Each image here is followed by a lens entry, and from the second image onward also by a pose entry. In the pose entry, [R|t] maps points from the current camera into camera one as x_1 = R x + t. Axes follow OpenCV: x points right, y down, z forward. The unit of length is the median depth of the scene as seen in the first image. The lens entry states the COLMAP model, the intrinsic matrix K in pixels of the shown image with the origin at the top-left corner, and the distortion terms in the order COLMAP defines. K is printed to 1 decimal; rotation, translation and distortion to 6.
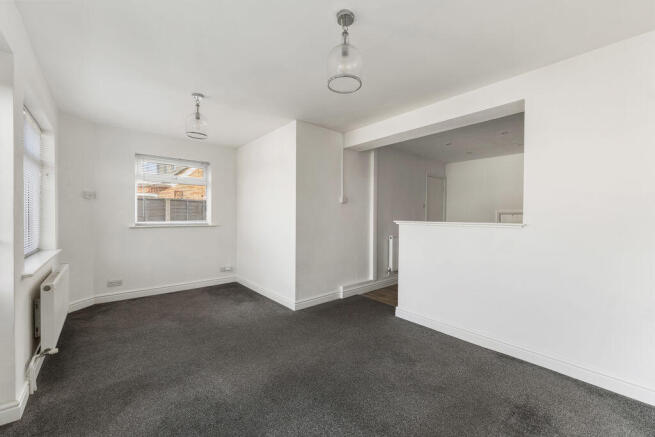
lens RADIAL K [[257.7, 0, 327.5], [0, 257.7, 218.5], [0, 0, 1]] dist [0.001231, -0.000236]
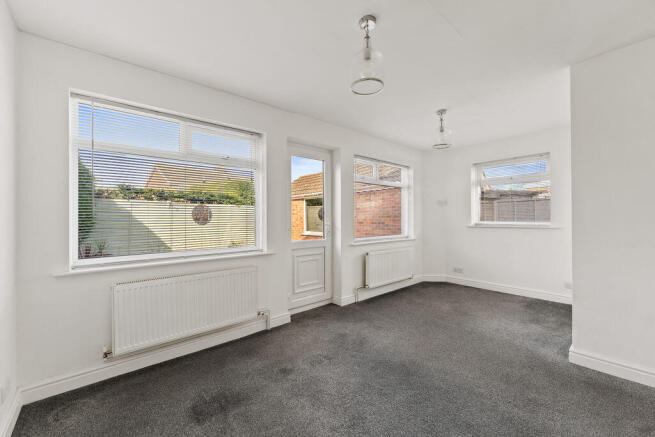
lens RADIAL K [[257.7, 0, 327.5], [0, 257.7, 218.5], [0, 0, 1]] dist [0.001231, -0.000236]
pose [[0.018800, -0.005286, -0.999809, 0.514995], [0.000590, 0.999986, -0.005276, 0.003694], [0.999823, -0.000490, 0.018803, 0.389414]]
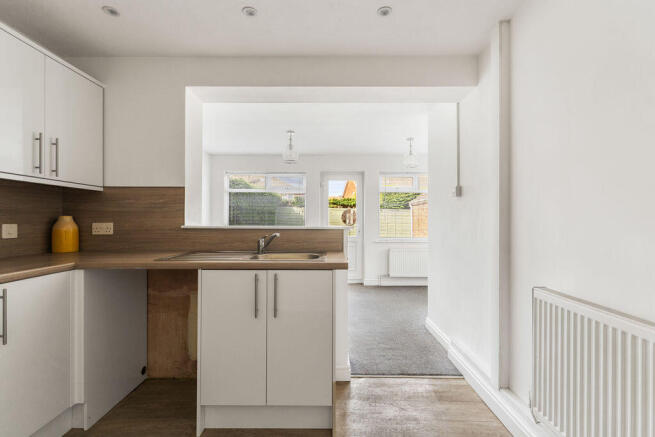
lens RADIAL K [[290.0, 0, 327.5], [0, 290.0, 218.5], [0, 0, 1]] dist [0.000030, -0.000006]
pose [[-0.640934, -0.013995, -0.767469, 0.852290], [-0.013079, 0.999888, -0.007311, -0.004873], [0.767485, 0.005352, -0.641045, 1.351621]]
